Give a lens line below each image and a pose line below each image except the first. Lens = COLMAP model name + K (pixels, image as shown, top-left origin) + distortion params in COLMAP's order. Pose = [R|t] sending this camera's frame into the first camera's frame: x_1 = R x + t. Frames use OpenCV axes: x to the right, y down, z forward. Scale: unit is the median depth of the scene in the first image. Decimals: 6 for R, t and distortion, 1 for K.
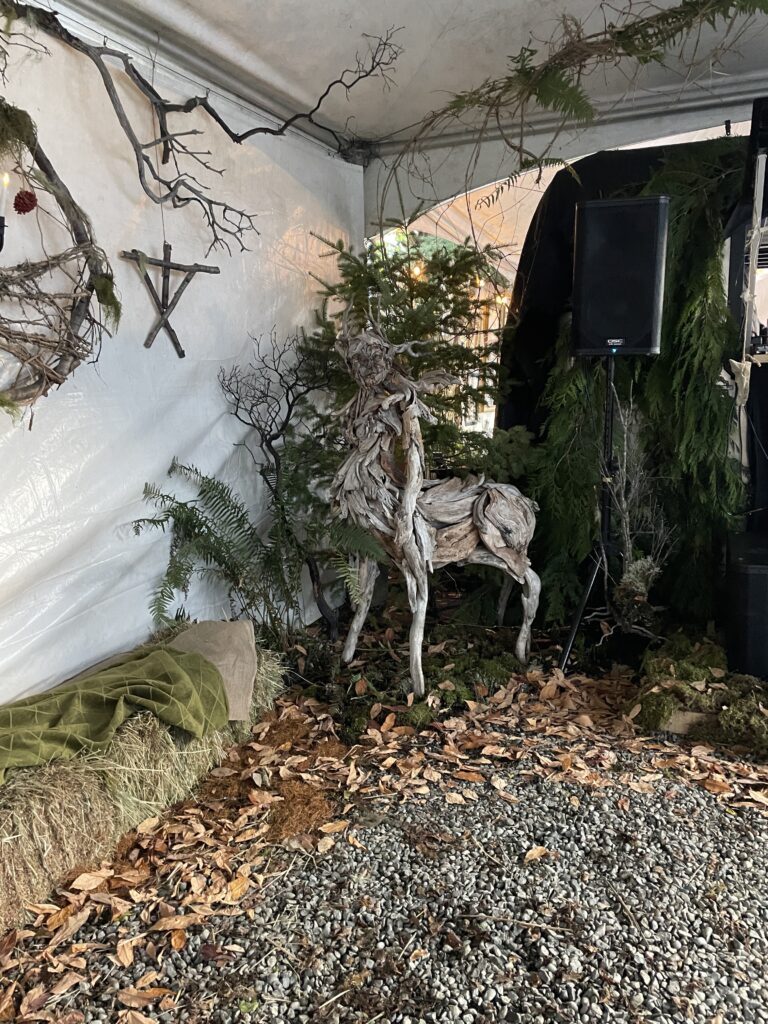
lens RADIAL K [[753.0, 0, 386.0], [0, 753.0, 505.0], [0, 0, 1]] dist [0.086543, -0.116263]
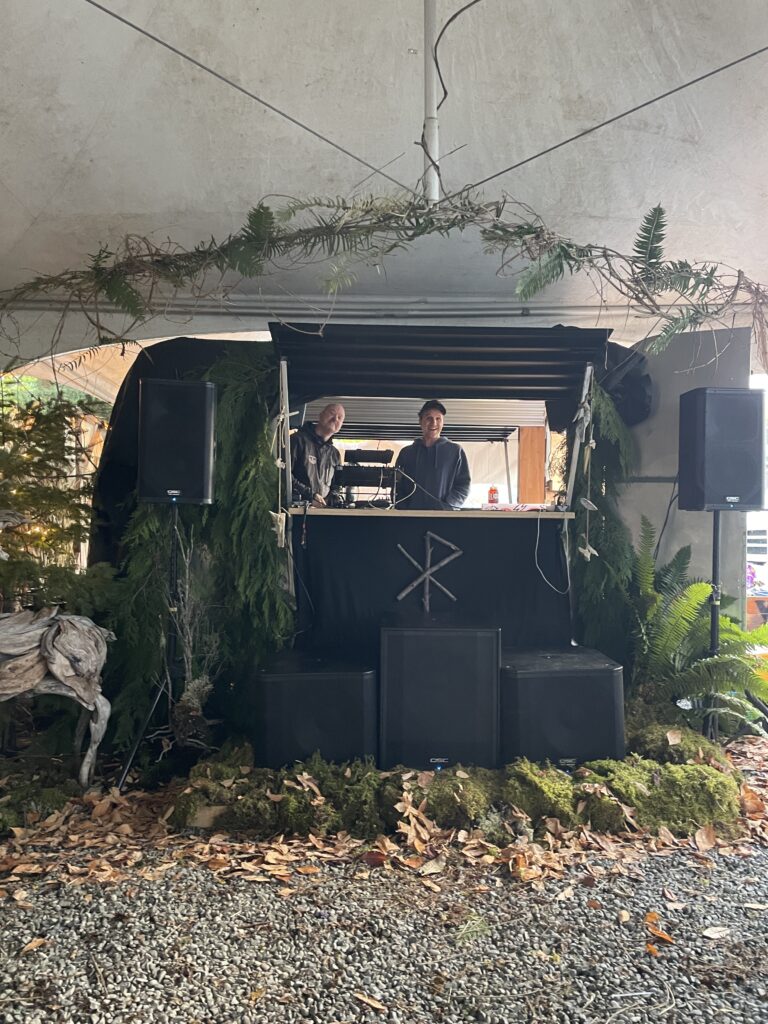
lens RADIAL K [[753.0, 0, 386.0], [0, 753.0, 505.0], [0, 0, 1]] dist [0.086543, -0.116263]
pose [[0.912112, 0.038185, 0.408159, 0.126813], [0.037277, 0.983802, -0.175342, 0.027772], [-0.408243, 0.175147, 0.895914, -0.212189]]
